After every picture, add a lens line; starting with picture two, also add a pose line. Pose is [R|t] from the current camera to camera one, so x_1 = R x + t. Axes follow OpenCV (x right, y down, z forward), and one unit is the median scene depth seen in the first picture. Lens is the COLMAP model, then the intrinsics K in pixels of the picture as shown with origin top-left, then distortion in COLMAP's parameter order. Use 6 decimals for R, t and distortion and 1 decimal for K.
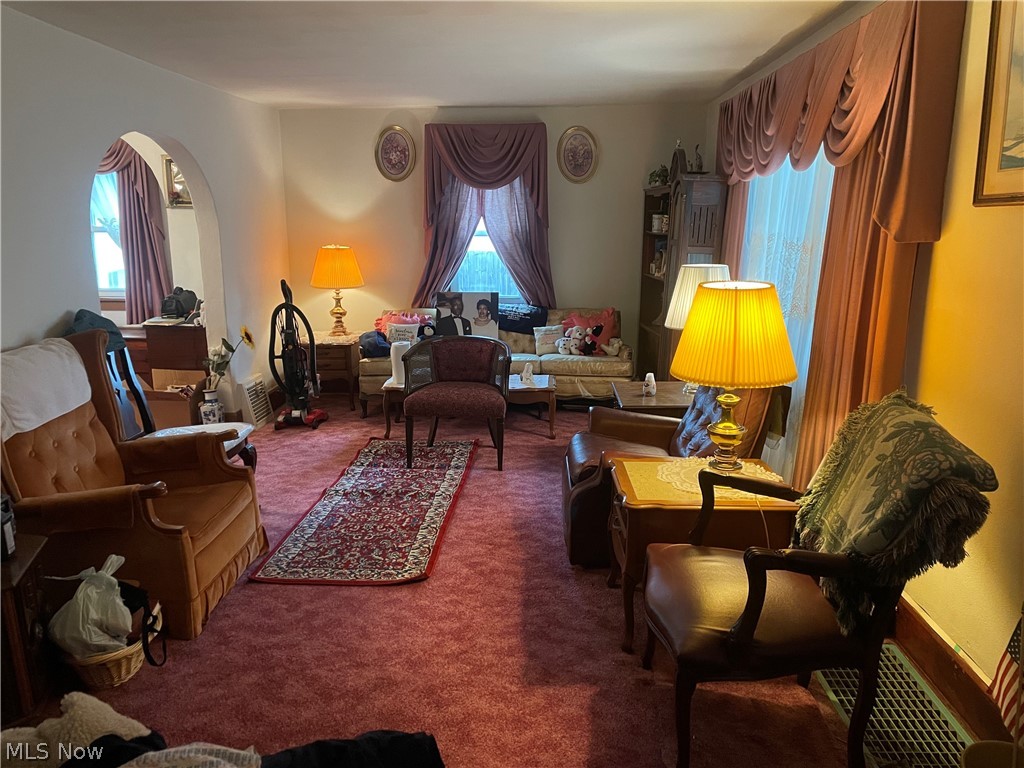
lens RADIAL K [[765.8, 0, 512.7], [0, 765.8, 376.8], [0, 0, 1]] dist [0.084295, -0.094689]
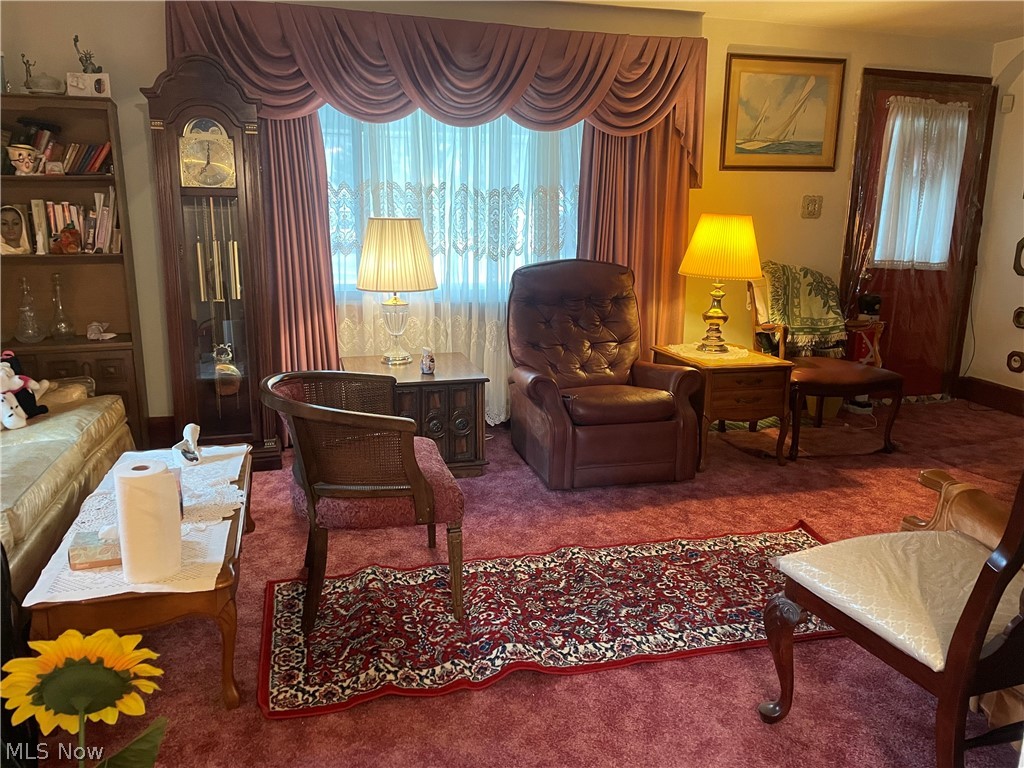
lens RADIAL K [[765.8, 0, 512.7], [0, 765.8, 376.8], [0, 0, 1]] dist [0.084295, -0.094689]
pose [[-0.297882, -0.214569, 0.930175, -0.853262], [0.181765, 0.943835, 0.275929, -0.253245], [-0.937138, 0.251267, -0.242150, 1.473509]]
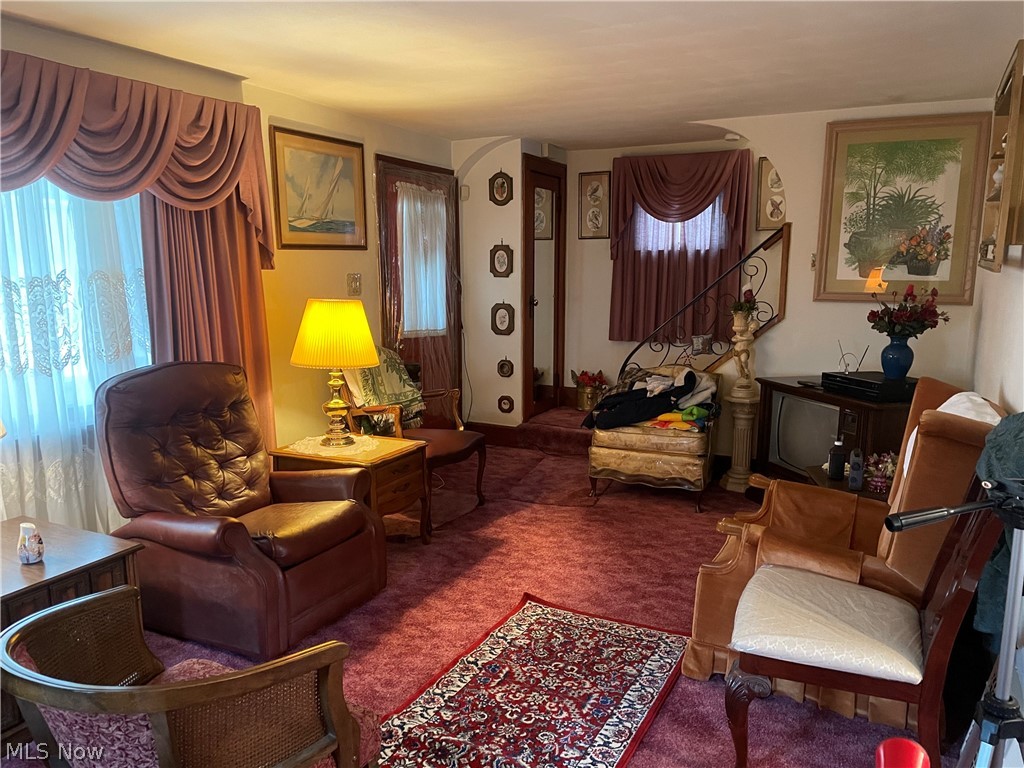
lens RADIAL K [[769.2, 0, 500.9], [0, 769.2, 395.8], [0, 0, 1]] dist [0.078949, -0.107506]
pose [[-0.905924, -0.067853, 0.417969, -0.475753], [0.091756, 0.932168, 0.350205, -0.341593], [-0.413380, 0.355610, -0.838247, 1.704659]]
